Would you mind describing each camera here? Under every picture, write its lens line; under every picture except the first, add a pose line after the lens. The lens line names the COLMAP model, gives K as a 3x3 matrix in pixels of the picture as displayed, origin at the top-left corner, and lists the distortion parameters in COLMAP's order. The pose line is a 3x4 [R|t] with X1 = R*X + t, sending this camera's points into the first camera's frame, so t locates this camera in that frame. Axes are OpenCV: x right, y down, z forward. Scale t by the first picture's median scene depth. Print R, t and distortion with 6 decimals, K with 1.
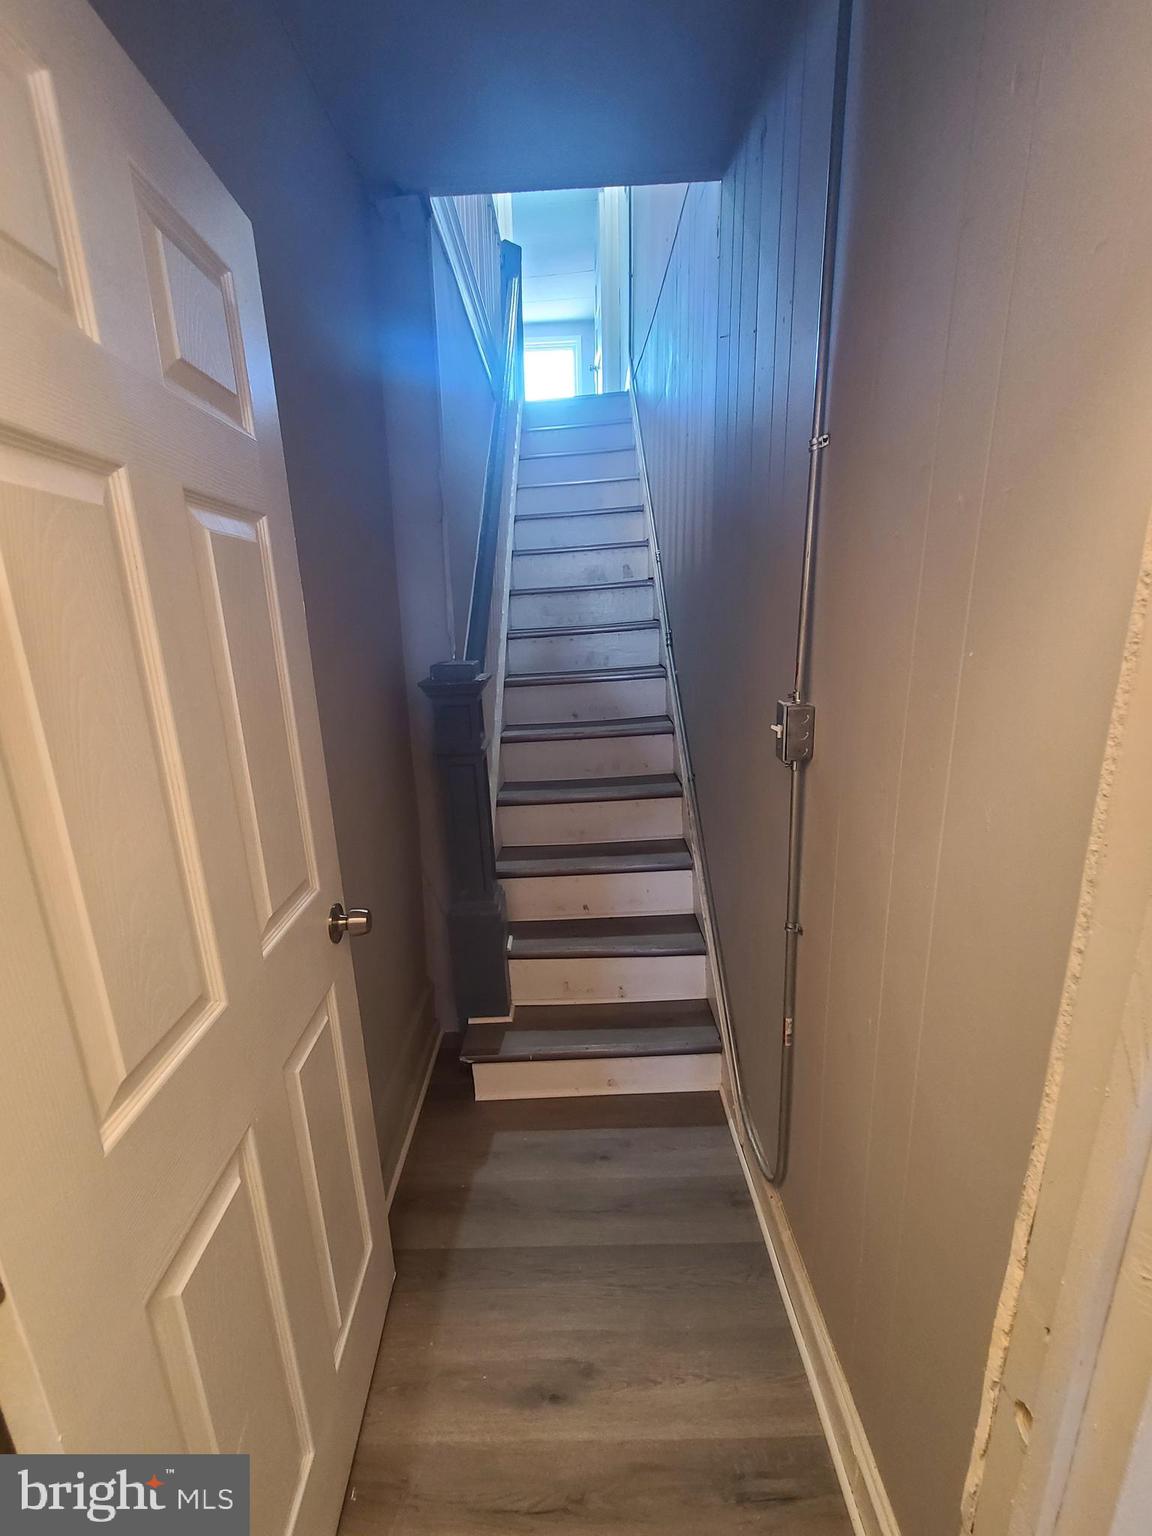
lens RADIAL K [[626.9, 0, 576.0], [0, 626.9, 768.0], [0, 0, 1]] dist [-0.004376, 0.003408]
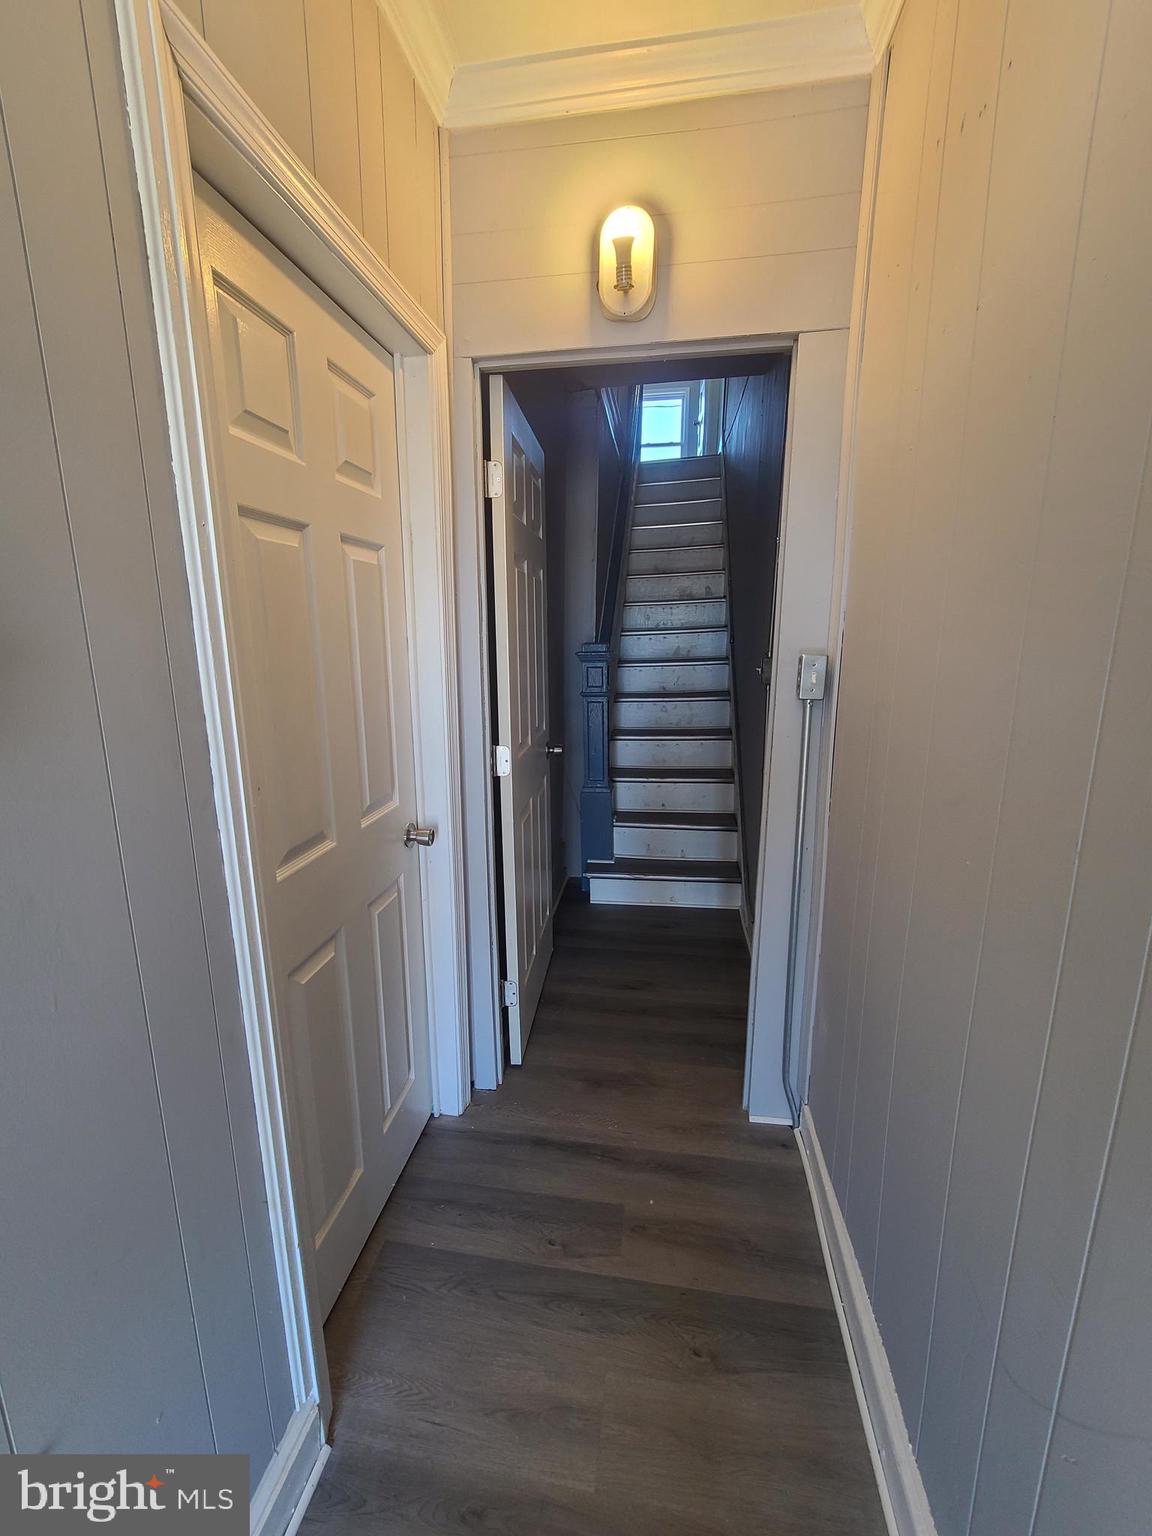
lens RADIAL K [[626.9, 0, 576.0], [0, 626.9, 768.0], [0, 0, 1]] dist [-0.004376, 0.003408]
pose [[0.988569, 0.060664, -0.138028, 0.011682], [-0.063617, 0.997828, -0.017075, 0.180857], [0.136692, 0.025661, 0.990281, -0.618828]]
